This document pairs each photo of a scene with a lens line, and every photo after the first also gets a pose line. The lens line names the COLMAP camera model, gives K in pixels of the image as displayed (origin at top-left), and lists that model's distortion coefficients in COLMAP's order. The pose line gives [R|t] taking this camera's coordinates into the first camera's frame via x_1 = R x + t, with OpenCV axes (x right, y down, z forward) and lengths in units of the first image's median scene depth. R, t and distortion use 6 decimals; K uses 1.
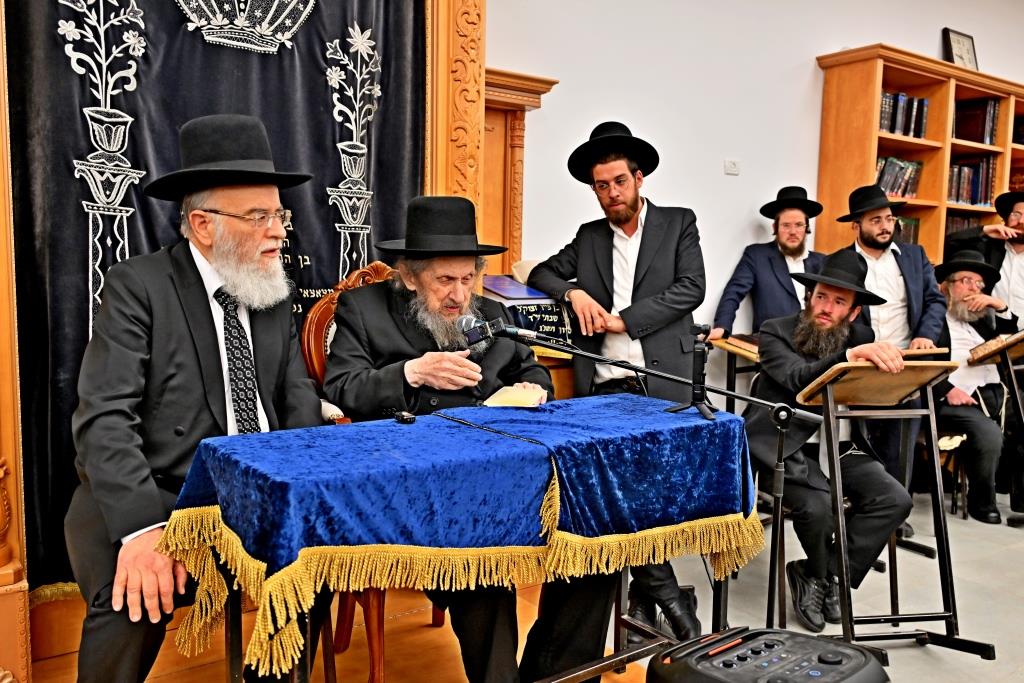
lens RADIAL K [[831.9, 0, 512.0], [0, 831.9, 341.5], [0, 0, 1]] dist [0.064797, -0.066766]
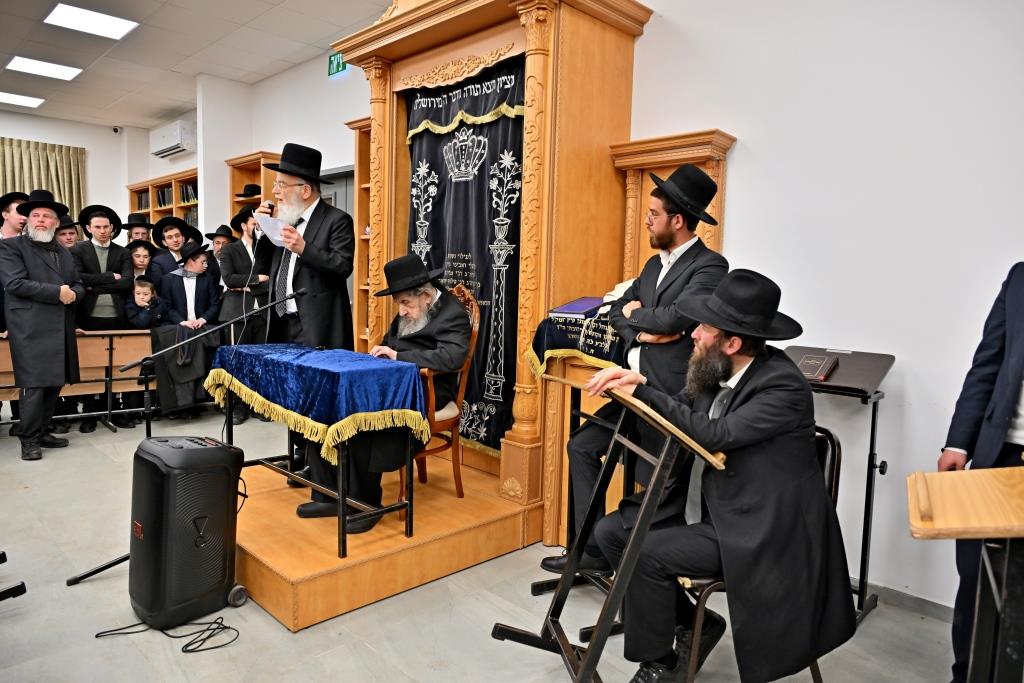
lens RADIAL K [[675.9, 0, 512.0], [0, 675.9, 341.5], [0, 0, 1]] dist [0.006360, -0.000430]
pose [[0.160573, 0.077291, -0.983993, 1.308228], [-0.115866, 0.991513, 0.058974, -0.071513], [0.980200, 0.104542, 0.168165, 0.861968]]
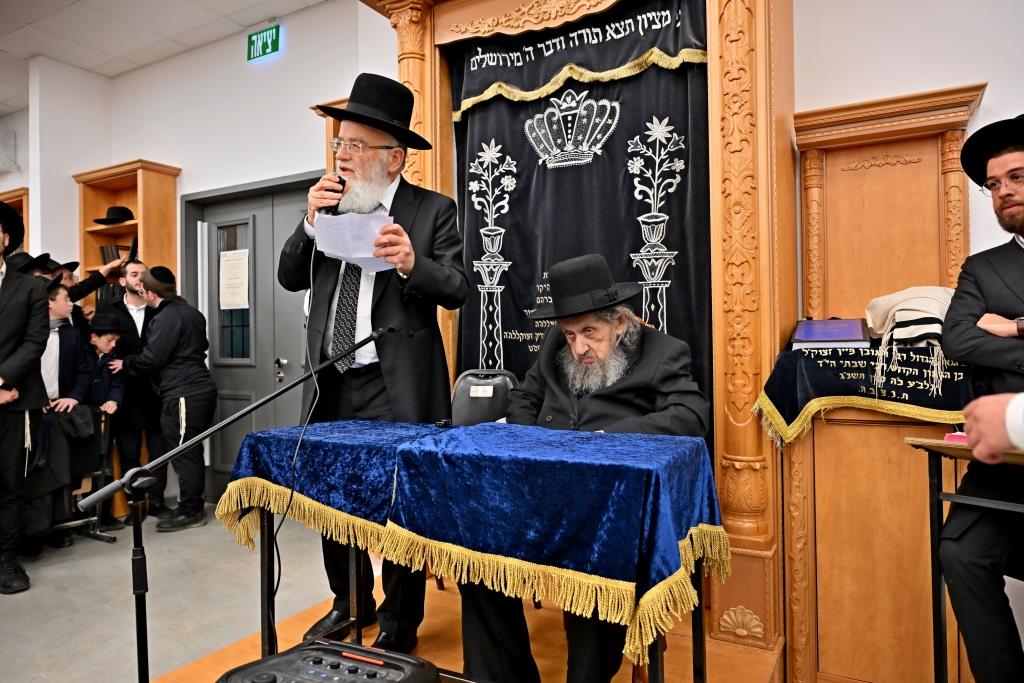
lens RADIAL K [[672.4, 0, 512.0], [0, 672.4, 341.5], [0, 0, 1]] dist [-0.005682, 0.002320]
pose [[0.425187, -0.022829, -0.904818, 0.630944], [-0.062513, 0.996554, -0.054519, 0.010807], [0.902944, 0.079744, 0.422295, 0.452199]]
